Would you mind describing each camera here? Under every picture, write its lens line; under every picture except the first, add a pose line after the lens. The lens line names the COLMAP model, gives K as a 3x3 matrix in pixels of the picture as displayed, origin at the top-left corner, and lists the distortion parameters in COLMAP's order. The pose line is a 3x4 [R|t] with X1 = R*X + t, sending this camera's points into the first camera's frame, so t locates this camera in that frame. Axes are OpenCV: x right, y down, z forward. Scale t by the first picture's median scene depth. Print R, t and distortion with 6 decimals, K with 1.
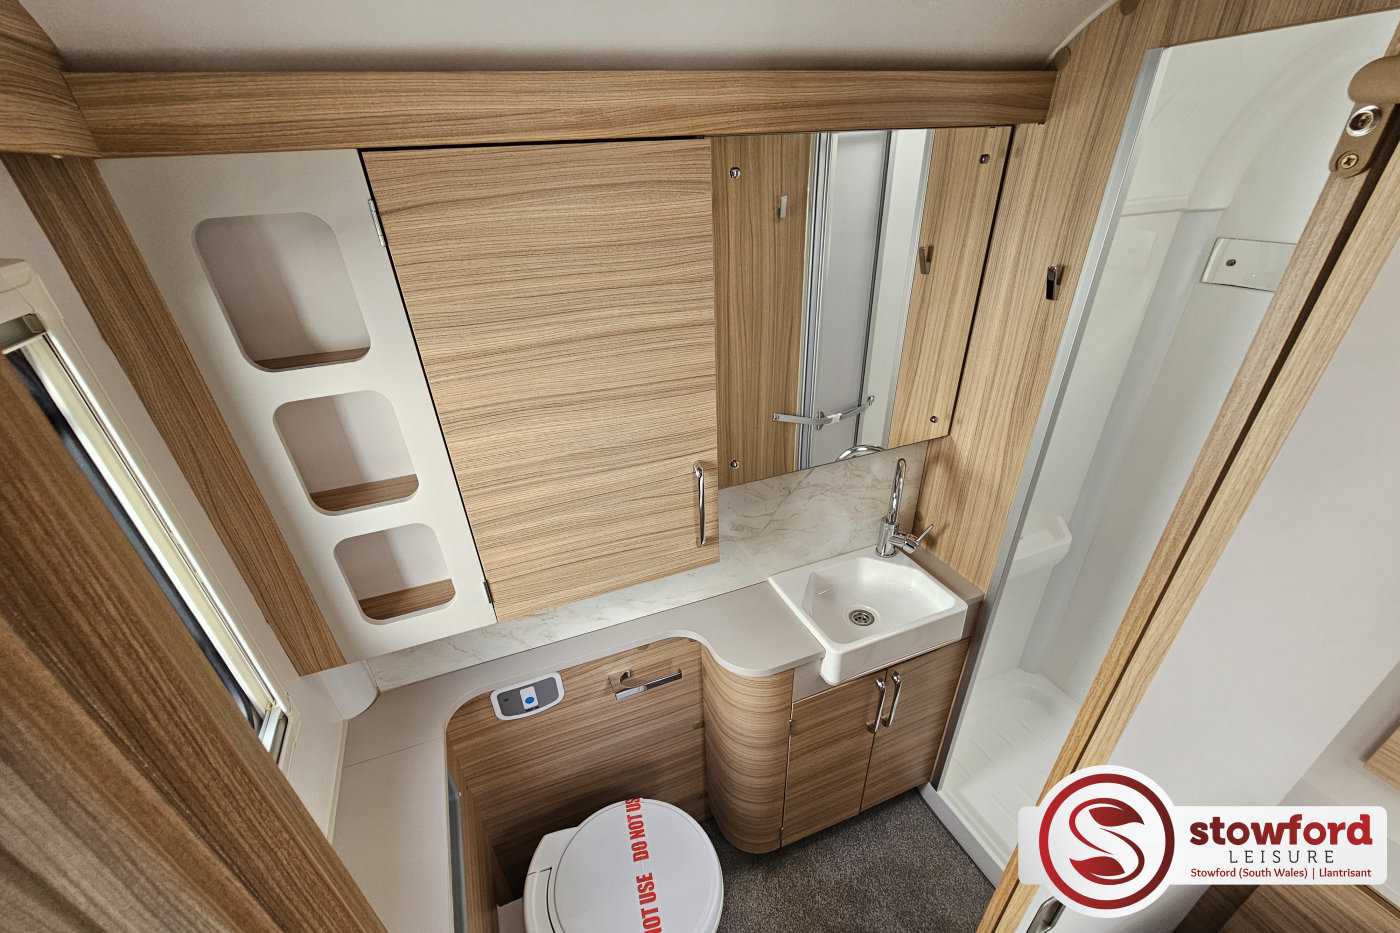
lens RADIAL K [[598.1, 0, 701.1], [0, 598.1, 556.1], [0, 0, 1]] dist [0.017557, 0.000330]
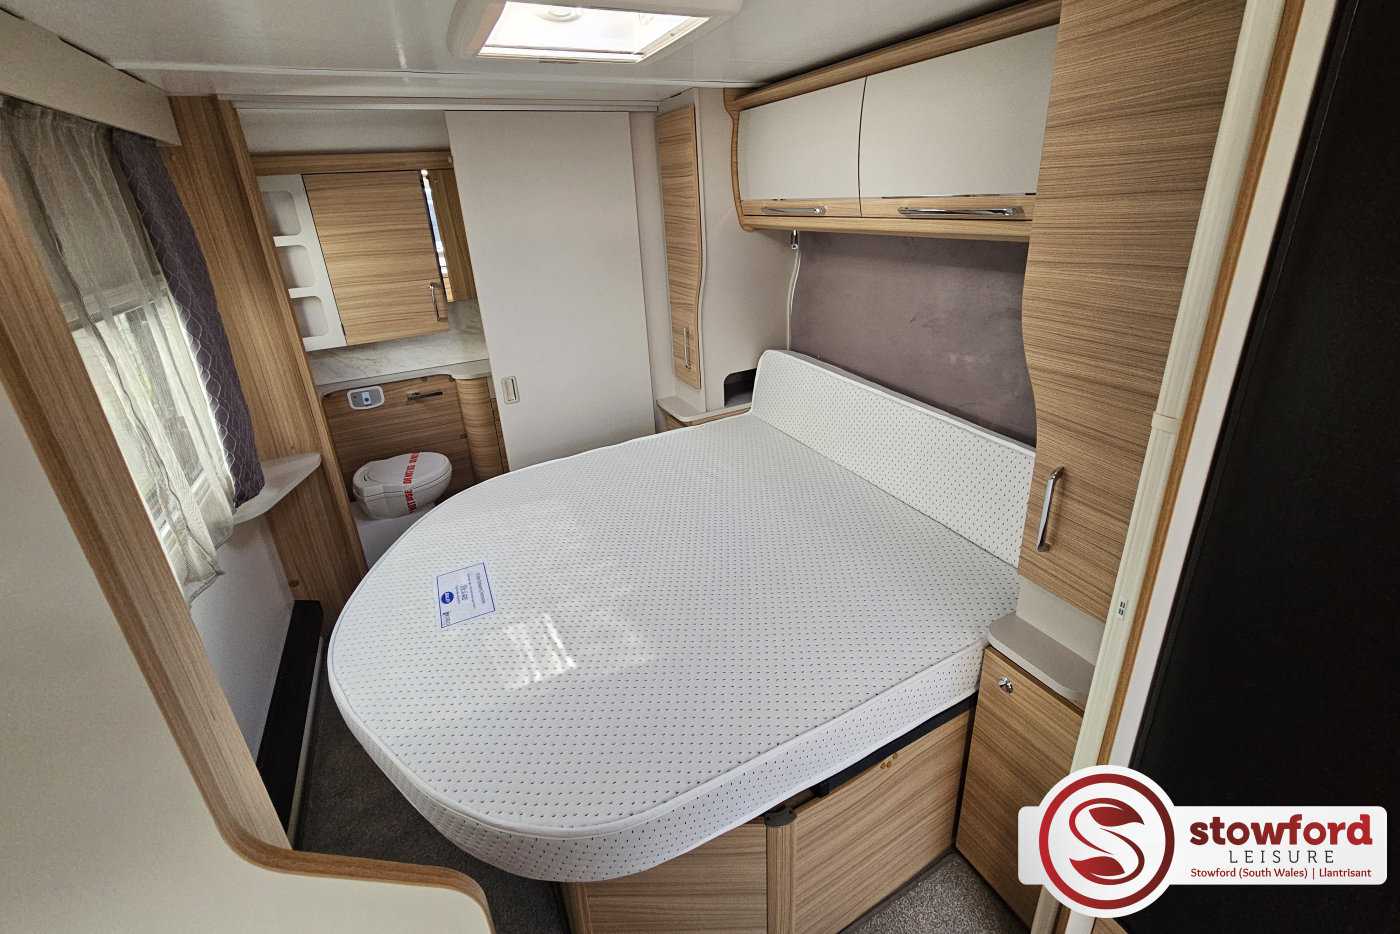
lens RADIAL K [[598.1, 0, 701.2], [0, 598.1, 415.1], [0, 0, 1]] dist [0.017557, 0.000330]
pose [[0.997809, -0.041855, 0.051236, 1.061929], [0.052594, 0.971651, -0.230496, 1.126457], [-0.040136, 0.232686, 0.971723, -1.517009]]
